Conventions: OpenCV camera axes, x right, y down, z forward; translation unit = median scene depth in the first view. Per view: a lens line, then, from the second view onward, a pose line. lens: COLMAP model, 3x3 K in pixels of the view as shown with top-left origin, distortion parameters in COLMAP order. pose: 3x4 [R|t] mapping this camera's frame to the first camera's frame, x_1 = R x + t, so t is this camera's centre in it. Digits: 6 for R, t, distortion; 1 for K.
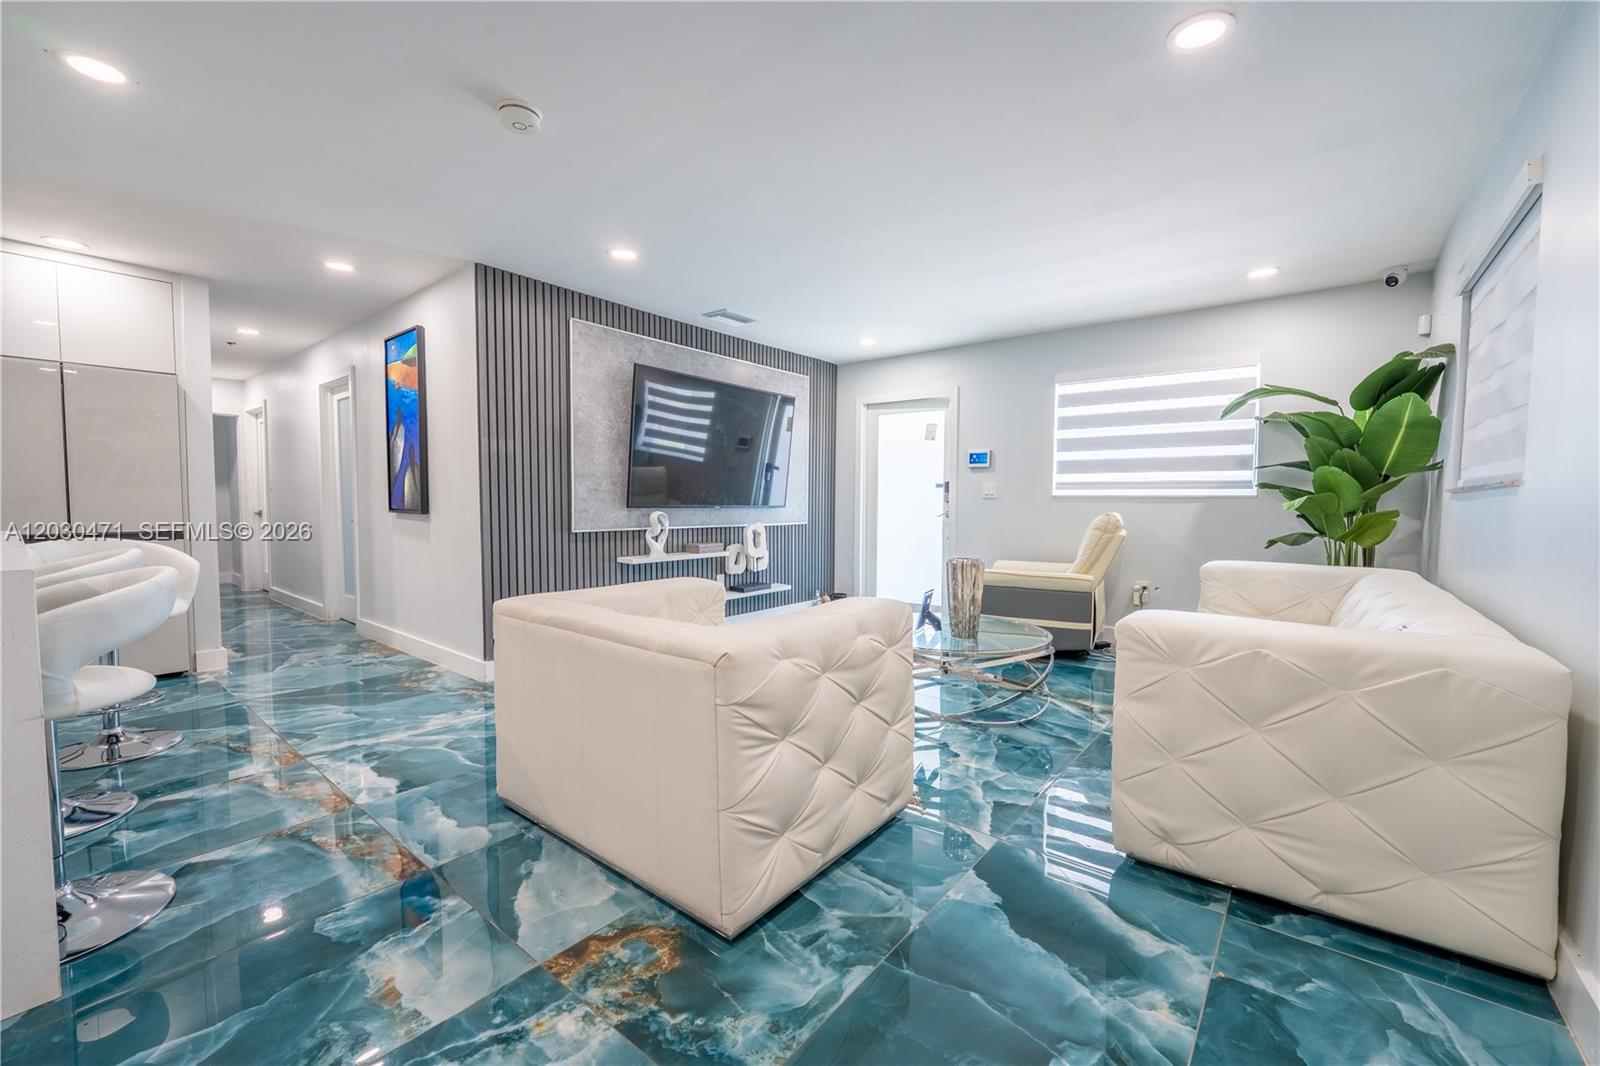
lens RADIAL K [[659.8, 0, 800.0], [0, 659.8, 533.0], [0, 0, 1]] dist [-0.010398, -0.000008]
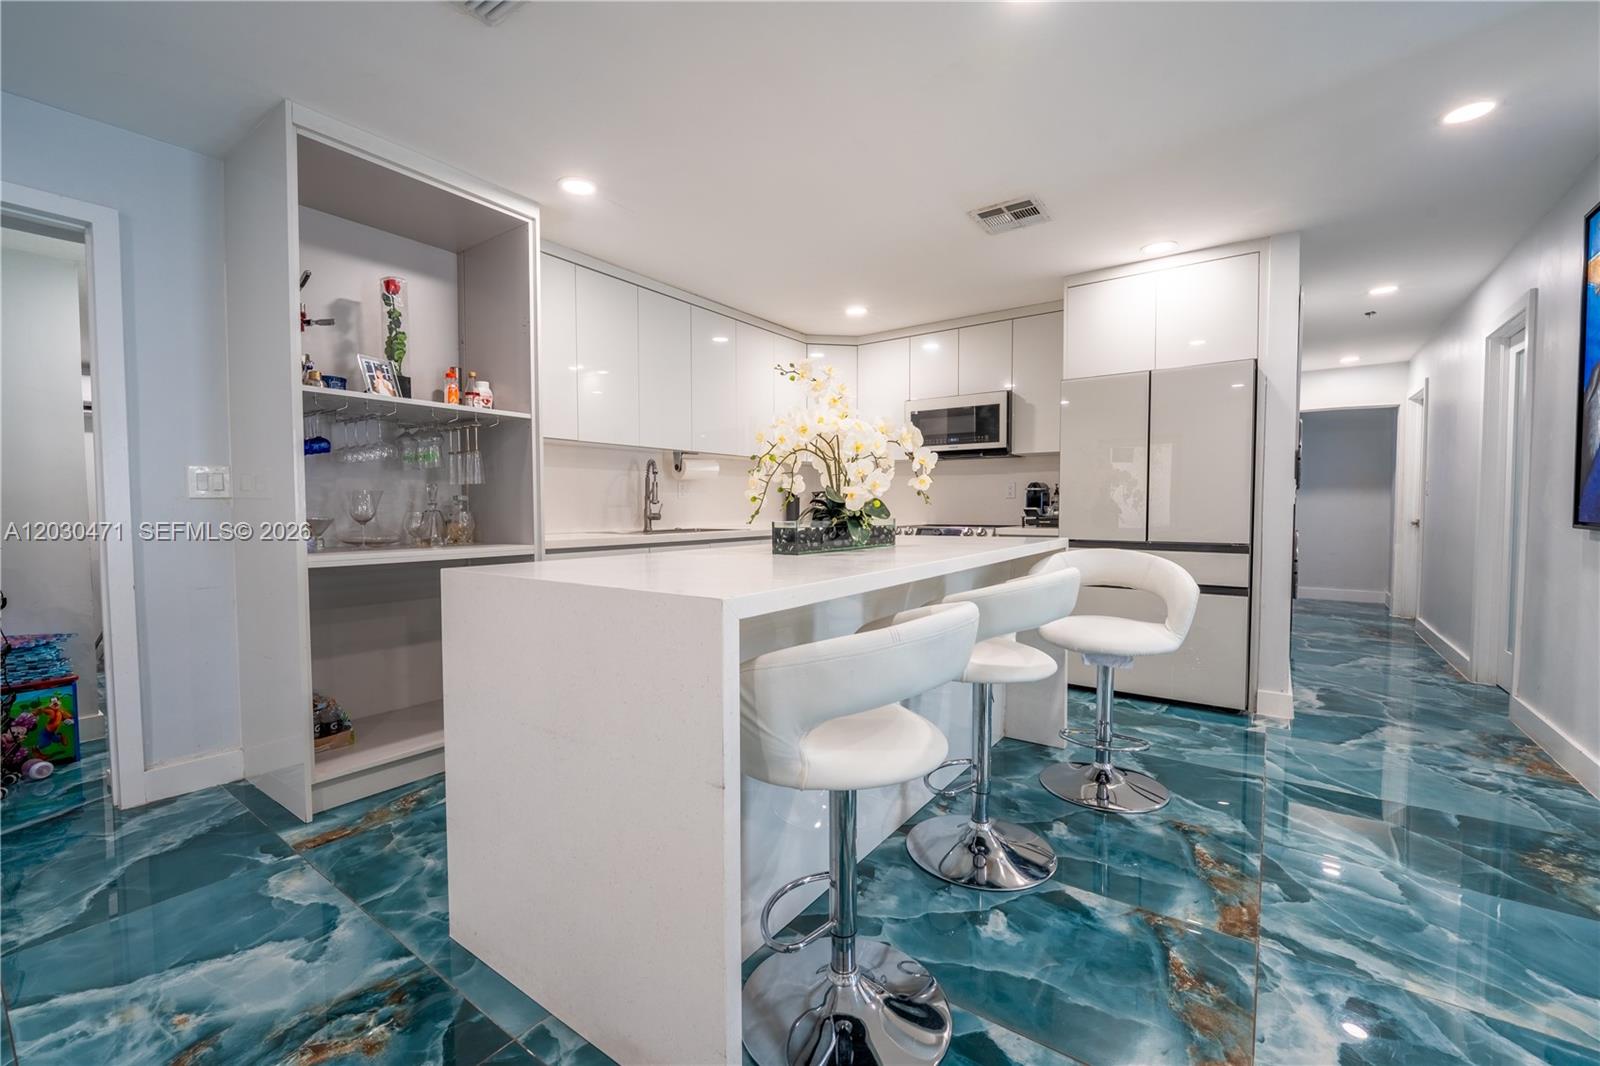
lens RADIAL K [[659.8, 0, 800.0], [0, 659.8, 533.0], [0, 0, 1]] dist [-0.010398, -0.000008]
pose [[0.060803, 0.035475, -0.997519, -0.162587], [-0.044615, 0.998466, 0.032790, -0.022724], [0.997152, 0.042510, 0.062293, 0.439695]]
